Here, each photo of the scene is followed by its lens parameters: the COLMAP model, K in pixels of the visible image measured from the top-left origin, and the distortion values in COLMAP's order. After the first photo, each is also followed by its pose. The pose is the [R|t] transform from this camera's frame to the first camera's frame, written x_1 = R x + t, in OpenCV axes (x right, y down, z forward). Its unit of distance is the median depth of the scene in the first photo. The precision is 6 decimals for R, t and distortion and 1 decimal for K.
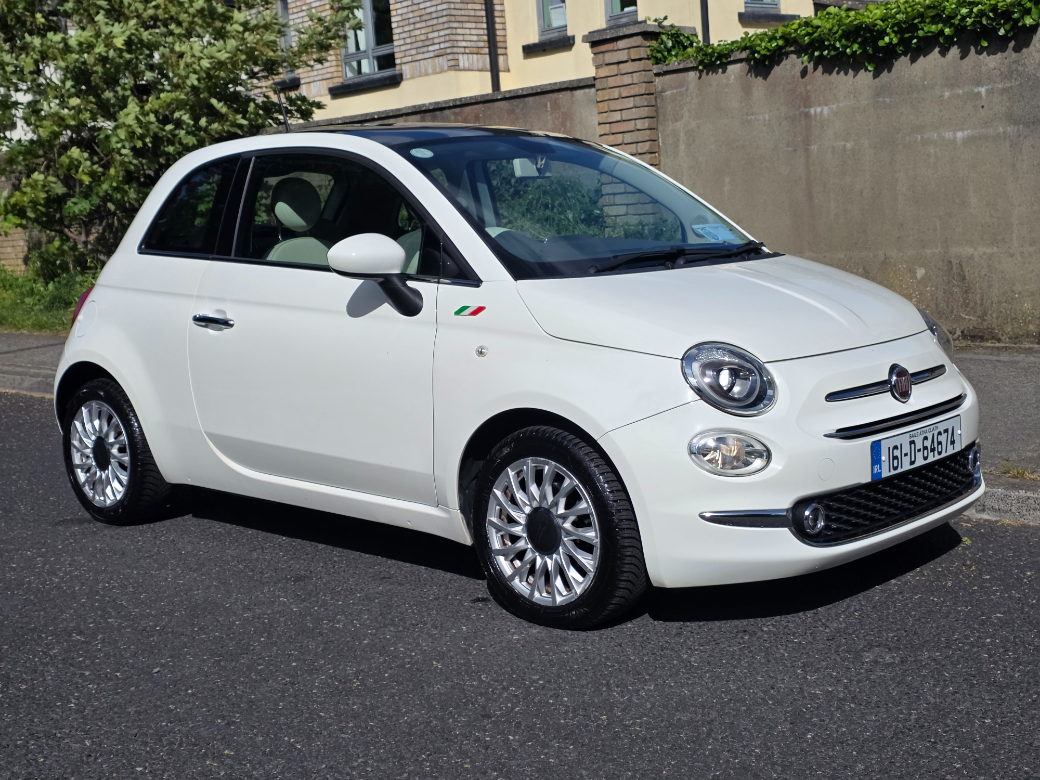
lens RADIAL K [[1376.4, 0, 521.5], [0, 1376.4, 388.3], [0, 0, 1]] dist [0.051184, 0.000000]
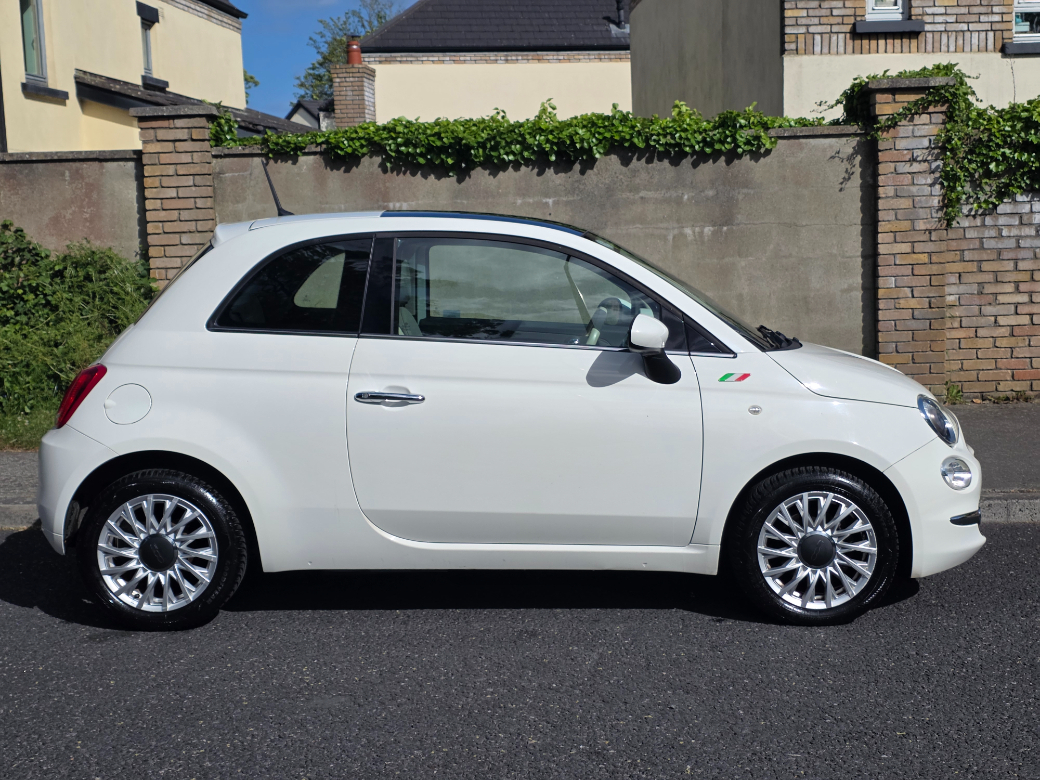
lens RADIAL K [[1376.4, 0, 524.7], [0, 1376.4, 392.1], [0, 0, 1]] dist [0.051184, 0.000000]
pose [[0.726607, -0.026977, 0.686524, -0.469927], [0.063300, 0.997607, -0.027794, -0.010056], [-0.684131, 0.063652, 0.726576, 0.114516]]
